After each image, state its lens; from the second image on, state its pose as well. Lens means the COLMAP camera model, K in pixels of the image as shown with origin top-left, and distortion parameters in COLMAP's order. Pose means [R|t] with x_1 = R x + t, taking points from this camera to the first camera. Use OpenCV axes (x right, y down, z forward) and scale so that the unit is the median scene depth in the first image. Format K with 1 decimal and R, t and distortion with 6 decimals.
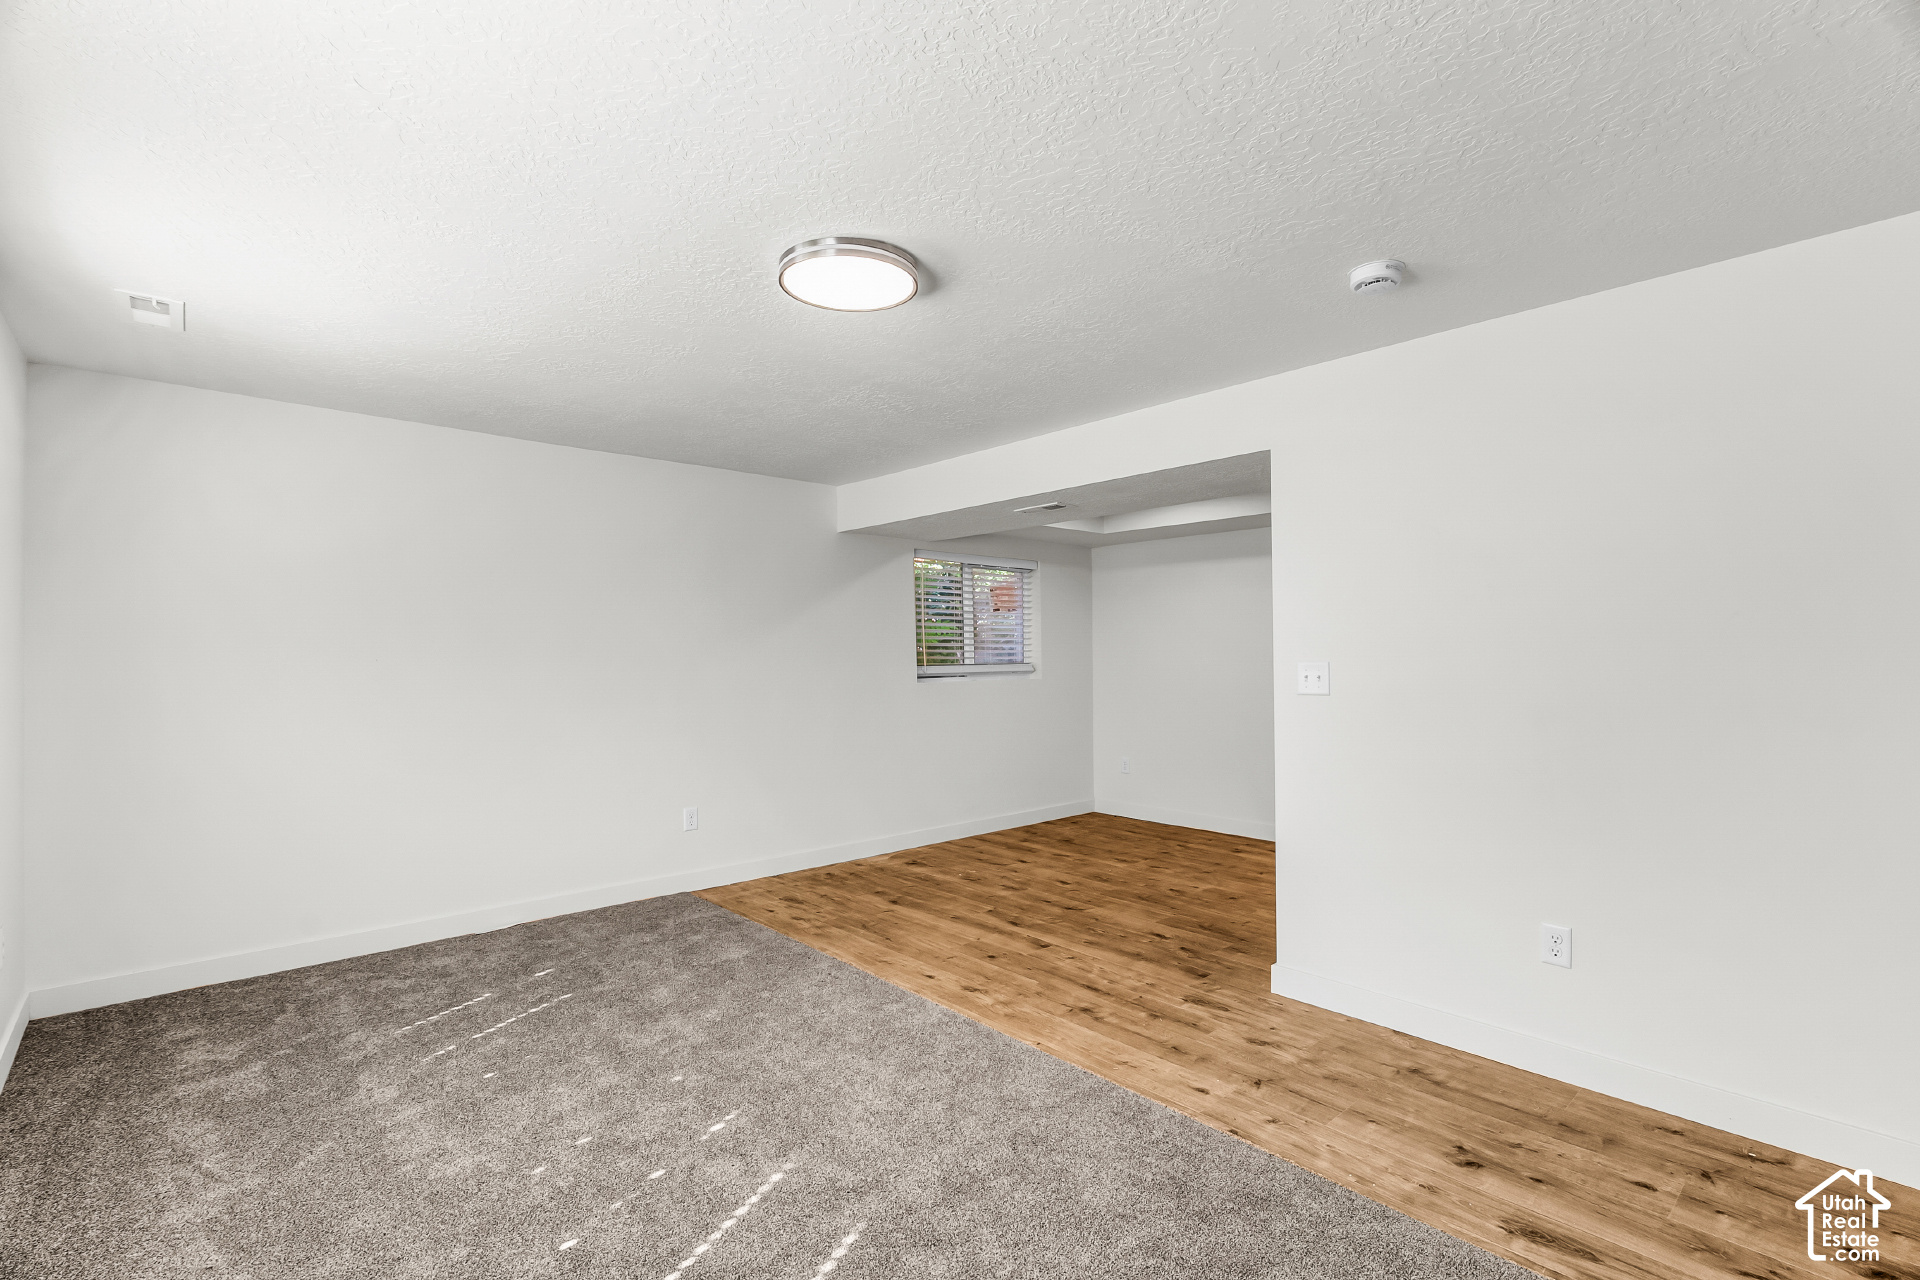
lens RADIAL K [[874.5, 0, 962.6], [0, 874.5, 660.9], [0, 0, 1]] dist [0.001020, 0.000185]
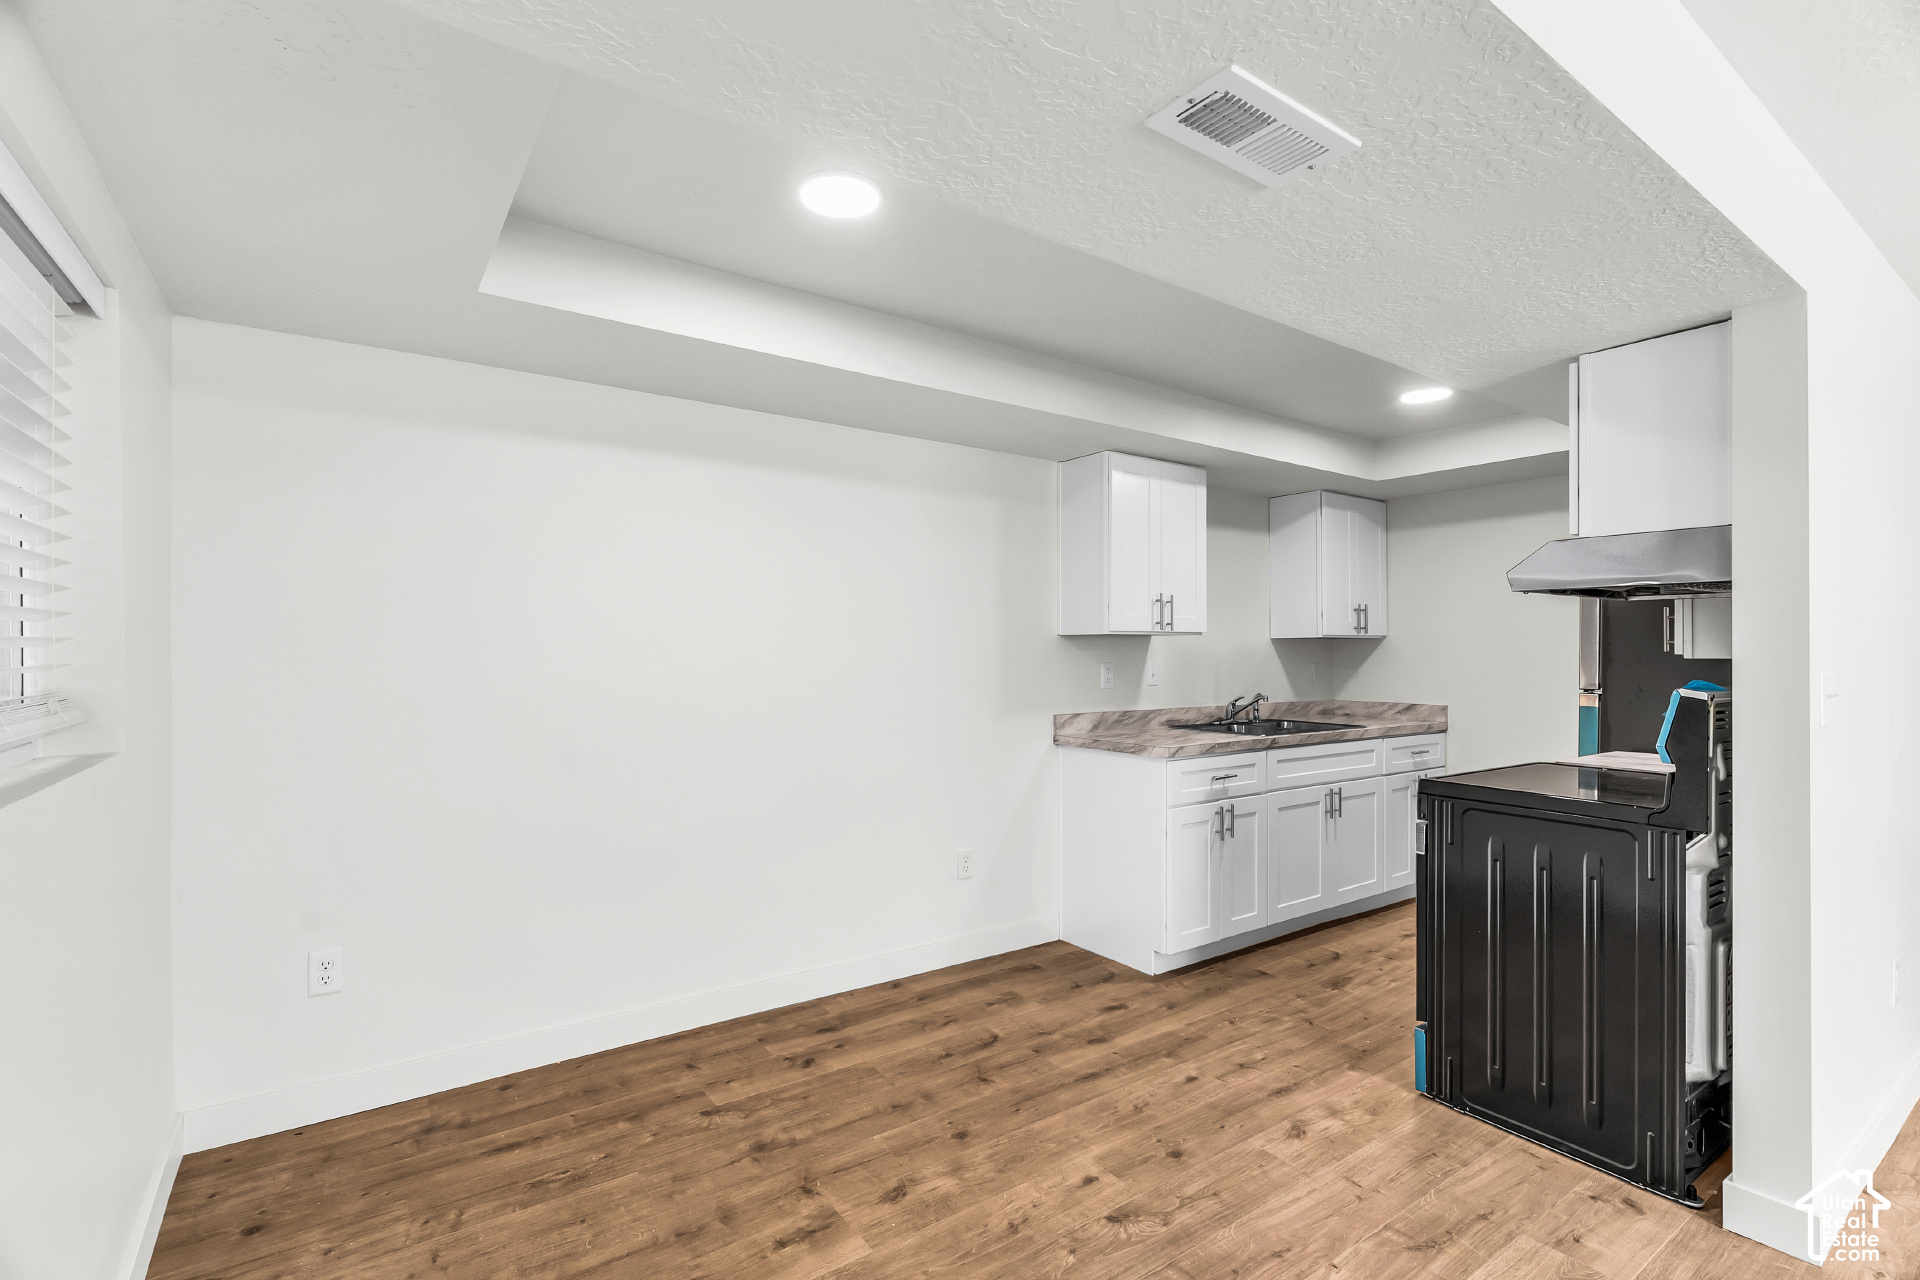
lens RADIAL K [[879.6, 0, 969.2], [0, 879.6, 640.2], [0, 0, 1]] dist [-0.000133, 0.000155]
pose [[0.111026, 0.024076, 0.993526, -0.237615], [0.000060, 0.999706, -0.024232, -0.002469], [-0.993817, 0.002750, 0.110992, 1.290302]]
